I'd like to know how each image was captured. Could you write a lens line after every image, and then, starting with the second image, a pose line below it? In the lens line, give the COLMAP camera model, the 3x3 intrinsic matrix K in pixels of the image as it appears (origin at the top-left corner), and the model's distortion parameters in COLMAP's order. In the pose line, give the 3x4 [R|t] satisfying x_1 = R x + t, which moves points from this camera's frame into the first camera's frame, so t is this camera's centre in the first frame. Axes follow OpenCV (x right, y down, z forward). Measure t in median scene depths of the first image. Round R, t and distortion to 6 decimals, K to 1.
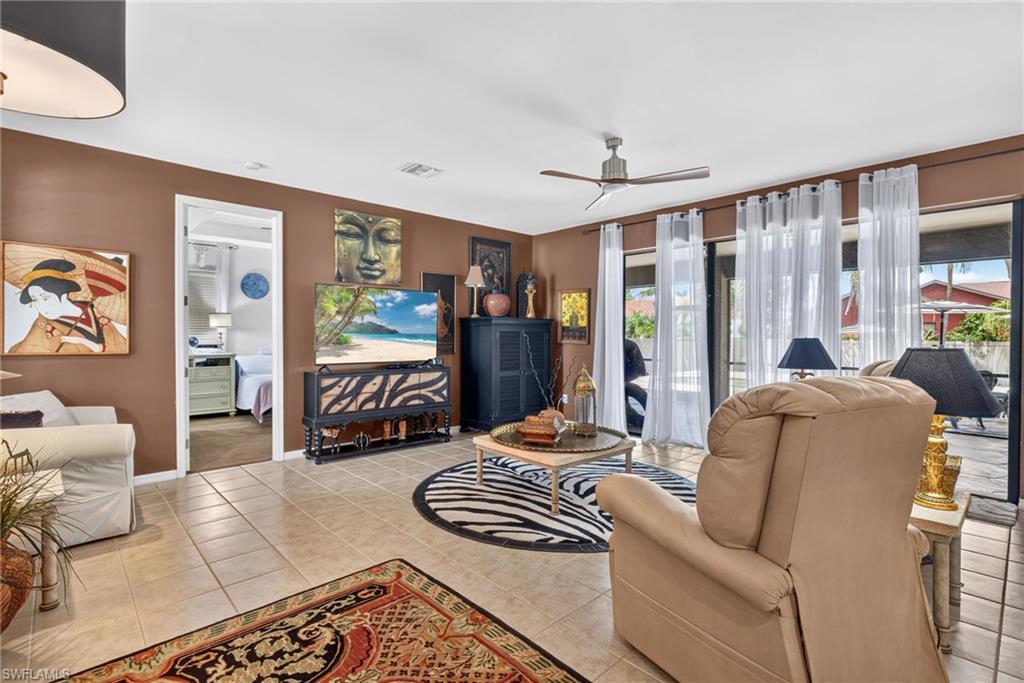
lens RADIAL K [[488.6, 0, 513.6], [0, 488.6, 335.3], [0, 0, 1]] dist [-0.000703, -0.000137]
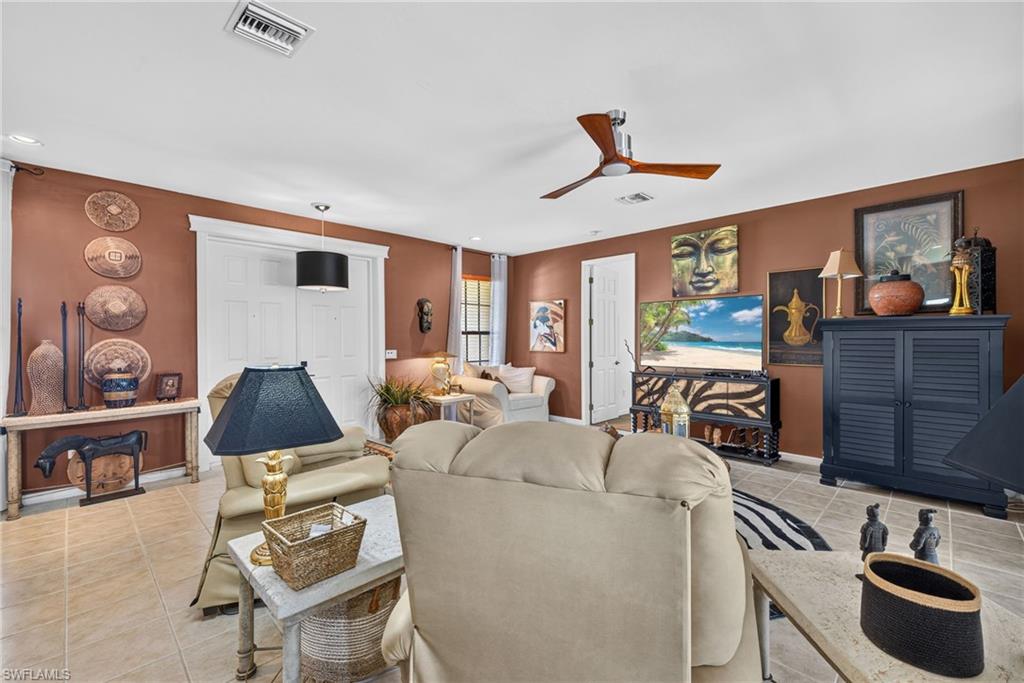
lens RADIAL K [[440.0, 0, 513.9], [0, 440.0, 338.3], [0, 0, 1]] dist [0.015587, 0.000031]
pose [[0.038409, -0.004060, -0.999254, 0.707045], [0.002543, 0.999989, -0.003965, -0.007975], [0.999259, -0.002389, 0.038419, 0.579783]]
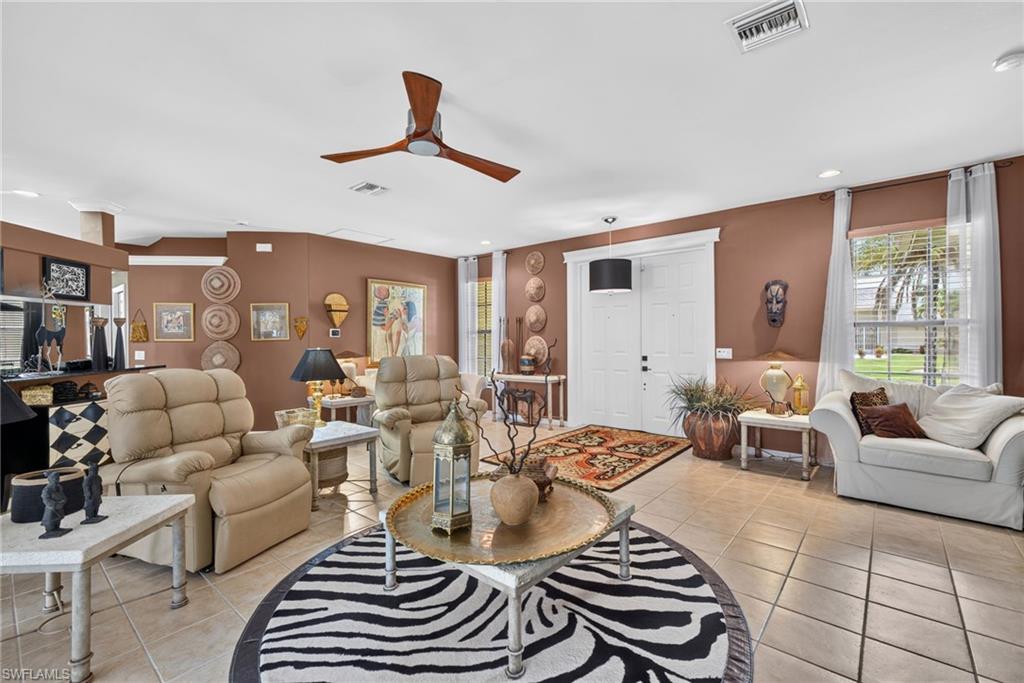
lens RADIAL K [[440.0, 0, 513.9], [0, 440.0, 338.3], [0, 0, 1]] dist [0.015587, 0.000031]
pose [[-0.994195, 0.004185, -0.107507, 0.107132], [0.003940, 0.999989, 0.002493, -0.009401], [0.107517, 0.002055, -0.994201, 1.224744]]
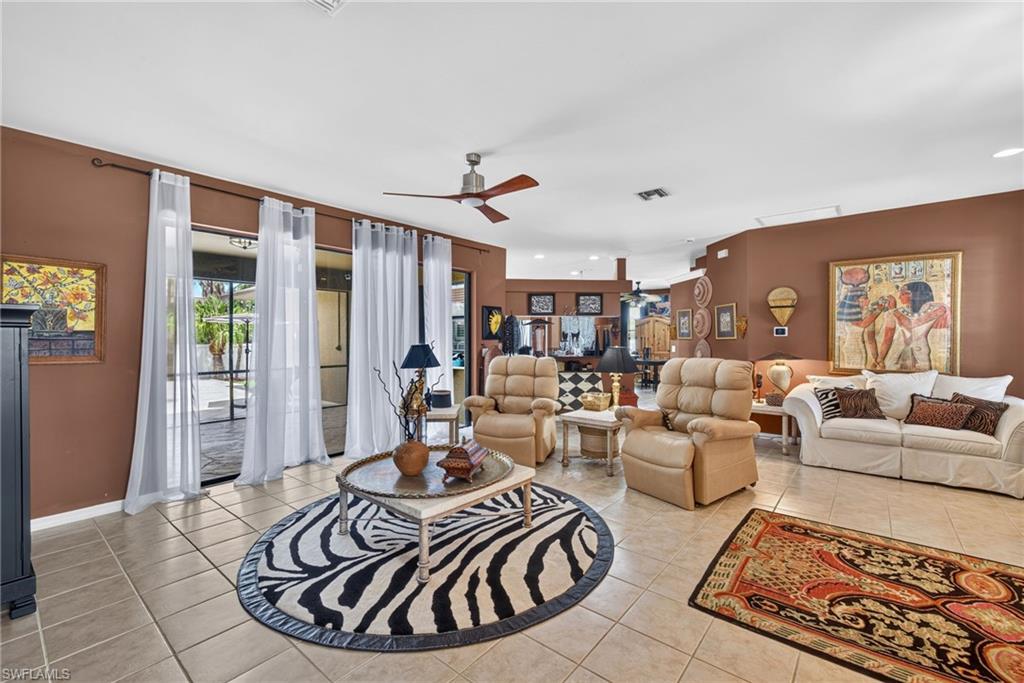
lens RADIAL K [[428.2, 0, 514.2], [0, 428.2, 339.1], [0, 0, 1]] dist [0.002150, -0.000542]
pose [[-0.127341, -0.005250, 0.991845, -0.506580], [0.003447, 0.999978, 0.005736, -0.012865], [-0.991853, 0.004149, -0.127320, 0.745465]]
